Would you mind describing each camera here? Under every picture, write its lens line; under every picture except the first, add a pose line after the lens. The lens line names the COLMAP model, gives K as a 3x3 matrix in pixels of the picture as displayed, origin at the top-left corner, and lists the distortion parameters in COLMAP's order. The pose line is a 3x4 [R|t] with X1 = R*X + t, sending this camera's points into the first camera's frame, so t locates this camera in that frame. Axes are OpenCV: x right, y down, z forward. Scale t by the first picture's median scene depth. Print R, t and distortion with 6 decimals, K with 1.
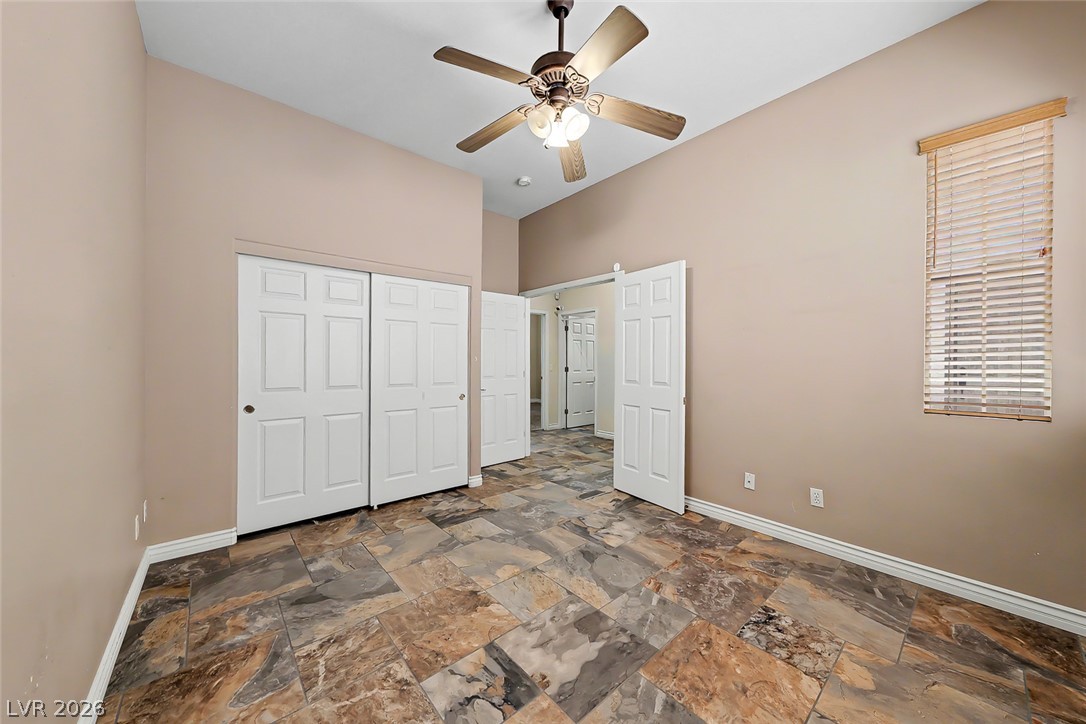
lens RADIAL K [[383.1, 0, 536.9], [0, 383.1, 361.3], [0, 0, 1]] dist [0.011620, -0.000057]
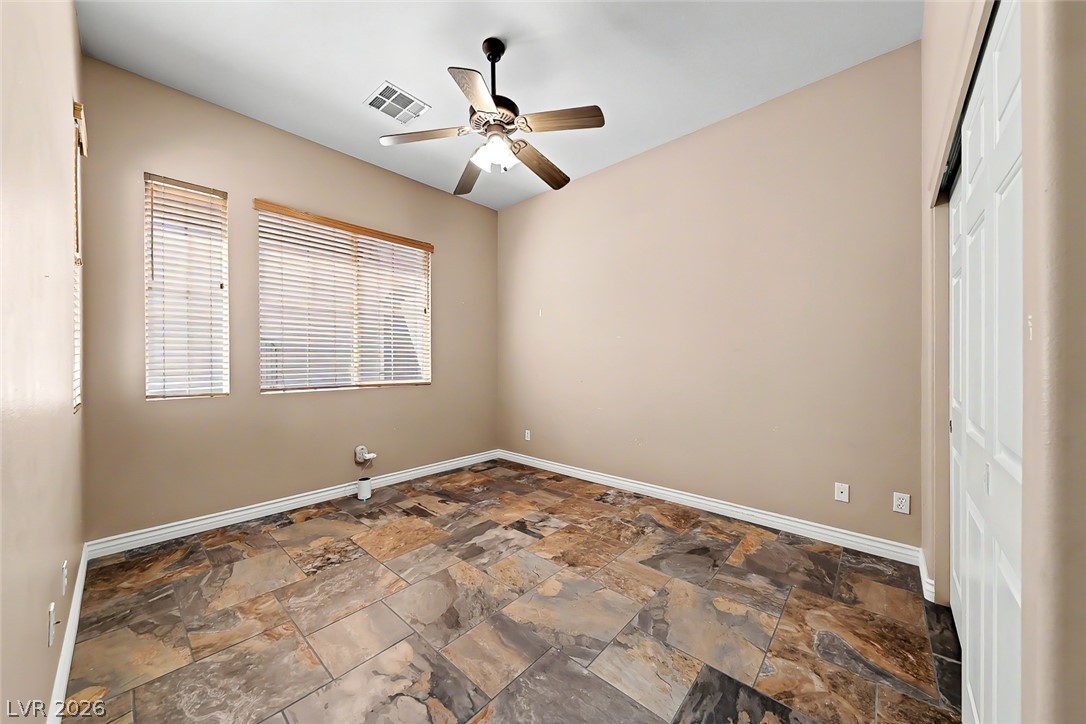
lens RADIAL K [[383.1, 0, 536.9], [0, 383.1, 361.3], [0, 0, 1]] dist [0.011620, -0.000057]
pose [[-0.991352, 0.000413, -0.131227, 0.081010], [-0.000010, 0.999995, 0.003227, 0.011355], [0.131228, 0.003201, -0.991347, 2.087261]]
